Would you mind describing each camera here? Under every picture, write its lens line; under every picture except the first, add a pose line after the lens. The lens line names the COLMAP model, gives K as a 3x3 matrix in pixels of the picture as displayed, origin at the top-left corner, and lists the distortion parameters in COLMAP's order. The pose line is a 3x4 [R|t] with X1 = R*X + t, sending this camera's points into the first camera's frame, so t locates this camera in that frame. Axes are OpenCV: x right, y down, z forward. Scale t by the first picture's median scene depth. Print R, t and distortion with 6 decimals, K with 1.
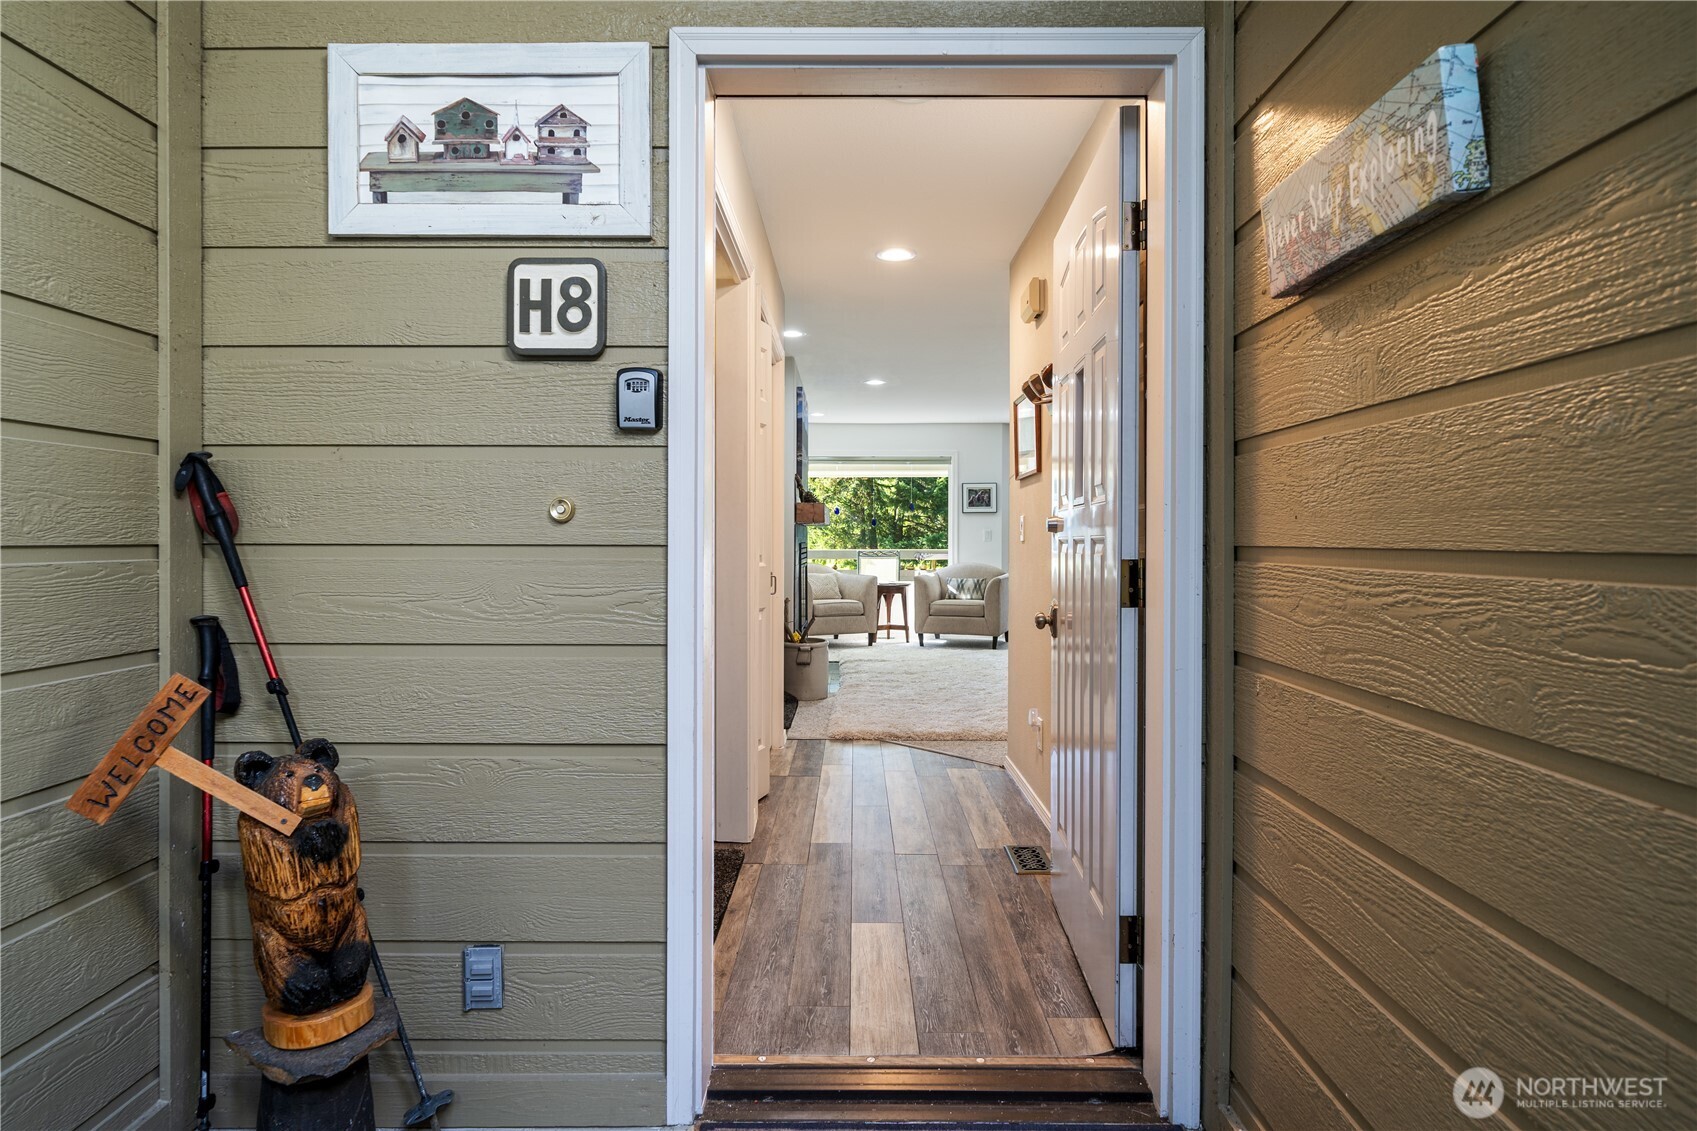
lens RADIAL K [[965.1, 0, 848.5], [0, 965.1, 551.6], [0, 0, 1]] dist [0.000667, 0.000094]
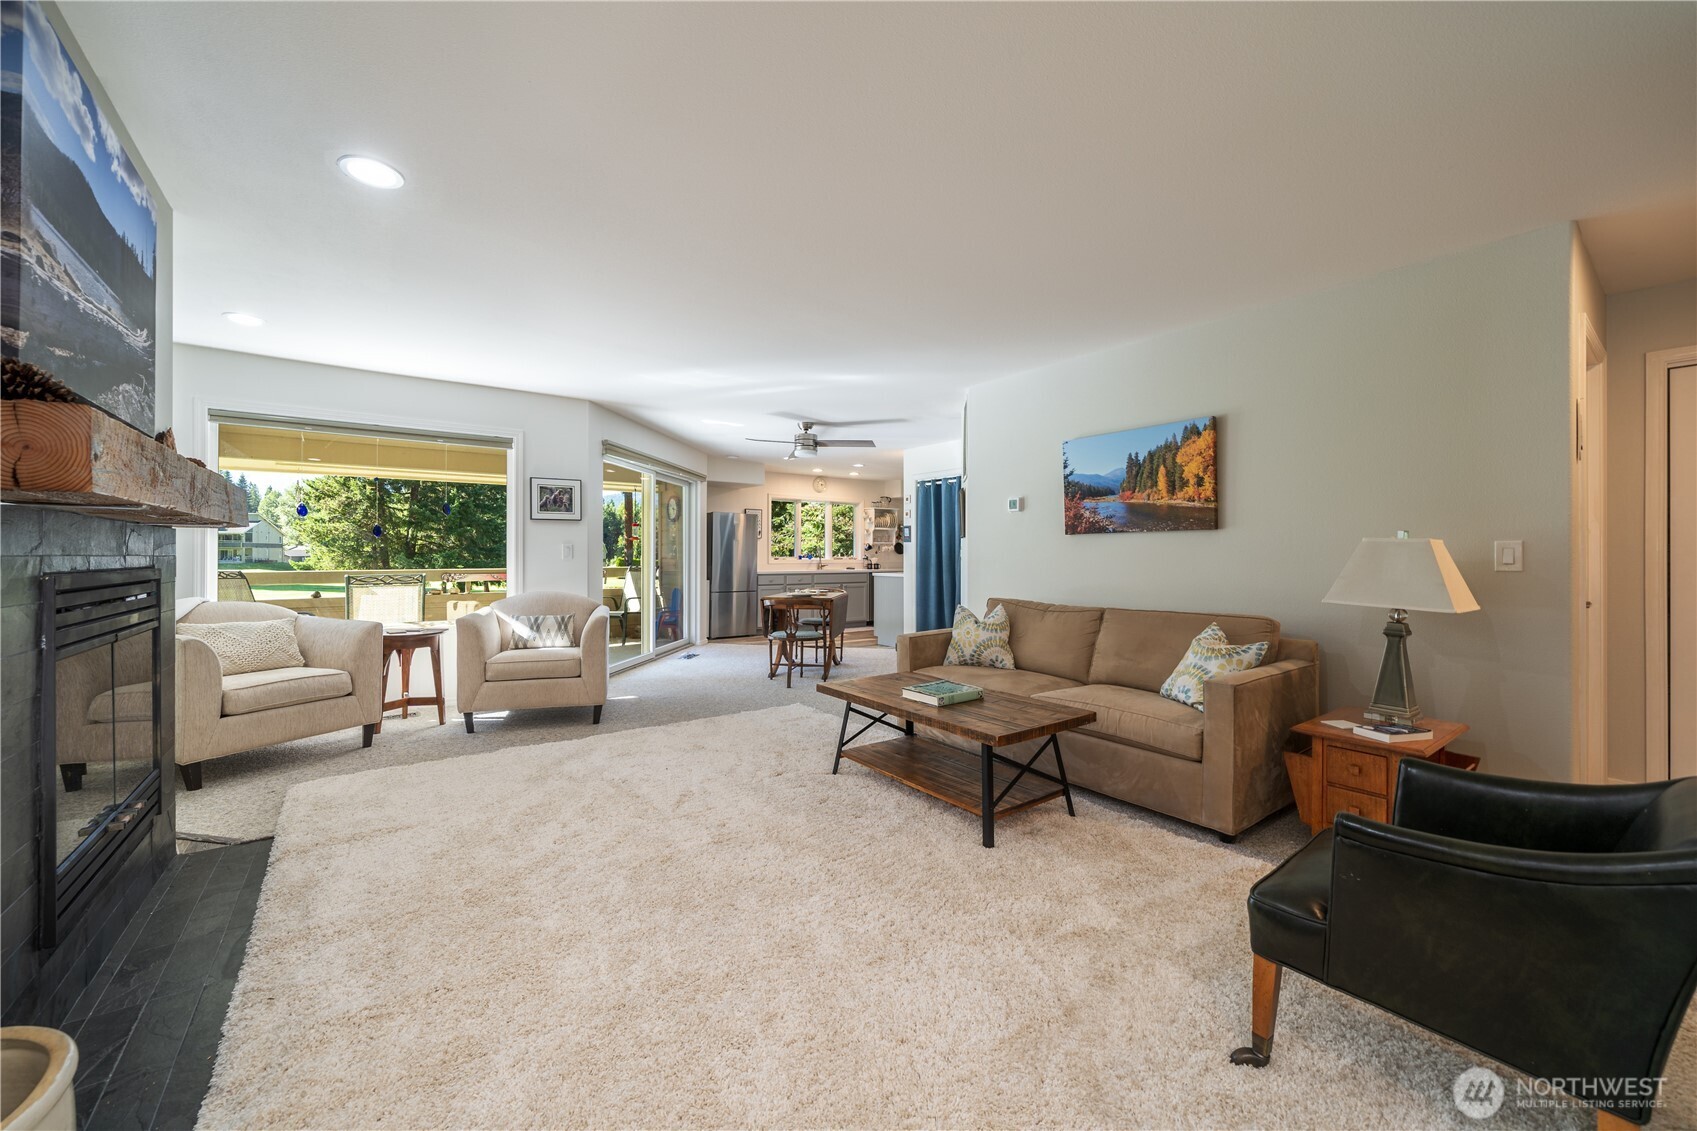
lens RADIAL K [[640.5, 0, 826.3], [0, 640.5, 554.2], [0, 0, 1]] dist [-0.003279, -0.000105]
pose [[0.808729, 0.001671, 0.588179, 0.019112], [0.007256, 0.999892, -0.012817, -0.007643], [-0.588137, 0.014633, 0.808629, 0.520832]]
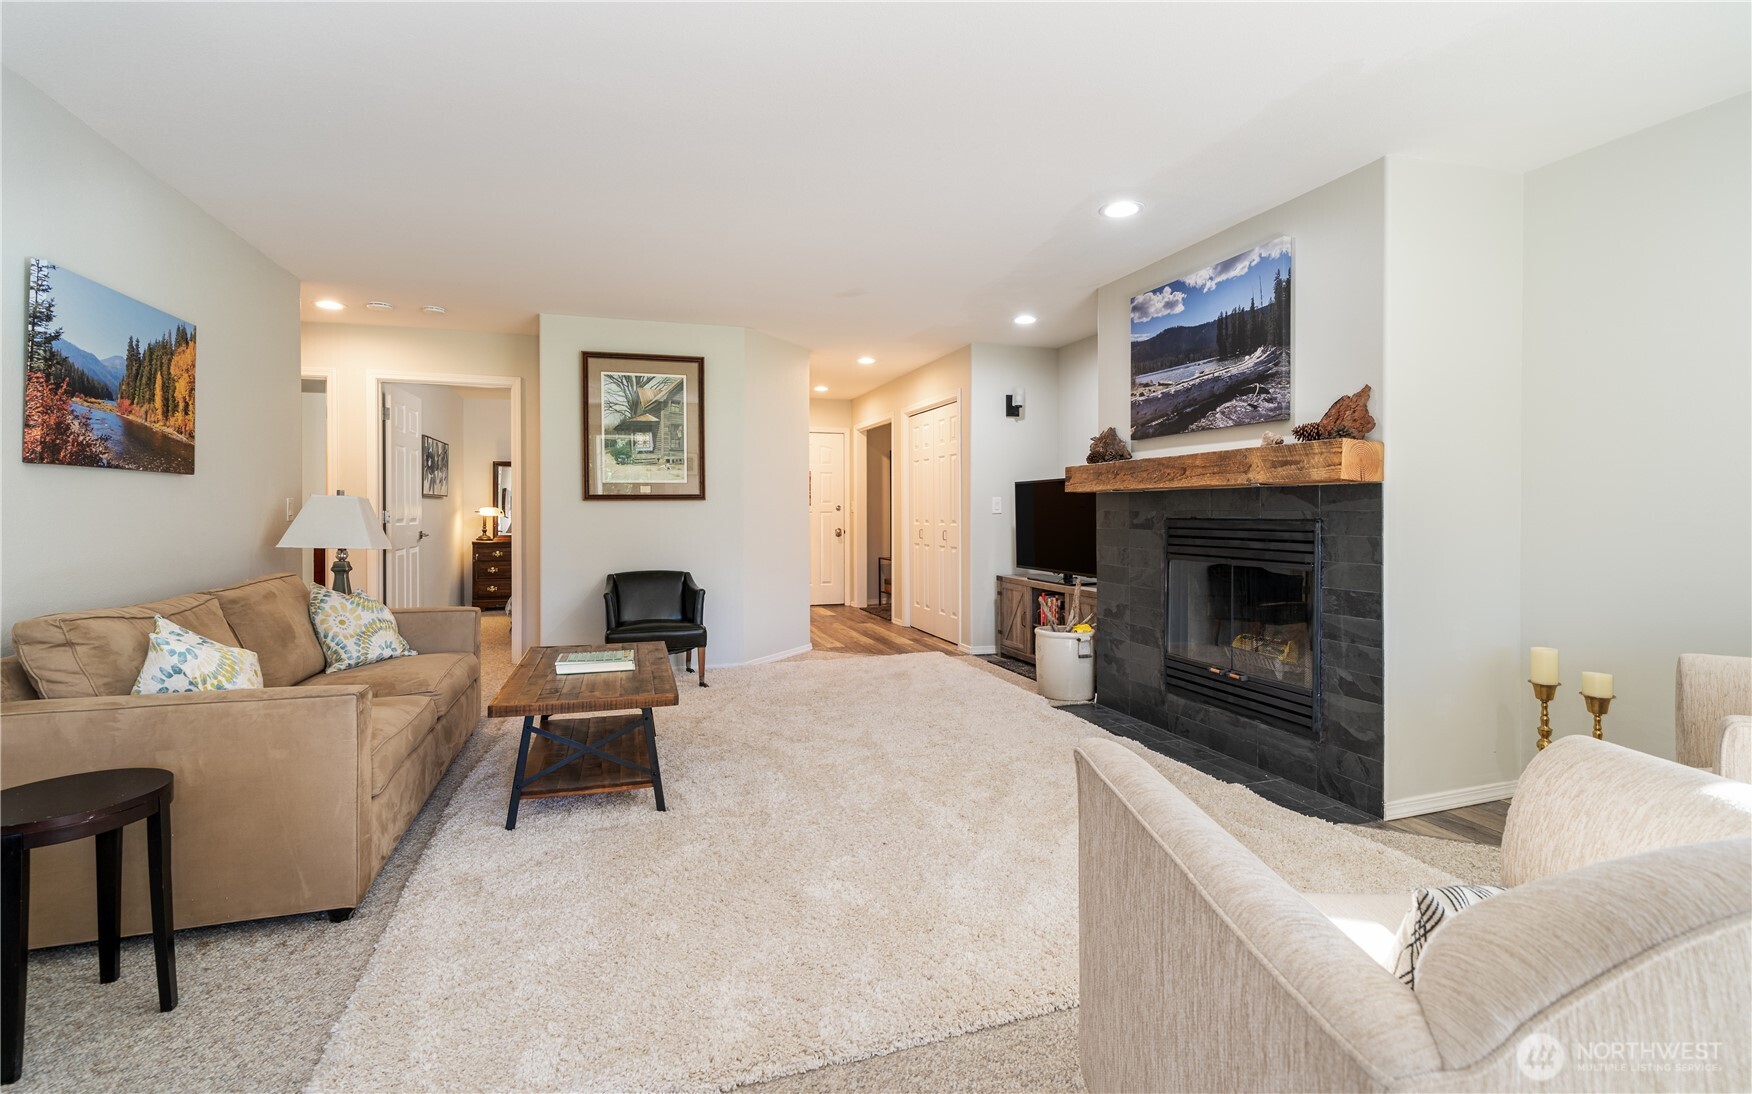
lens RADIAL K [[780.0, 0, 867.1], [0, 780.0, 514.3], [0, 0, 1]] dist [0.003075, 0.000242]
pose [[-0.951615, 0.000488, -0.307294, 0.221332], [-0.004860, 0.999850, 0.016640, -0.014148], [0.307256, 0.017329, -0.951469, 1.051208]]
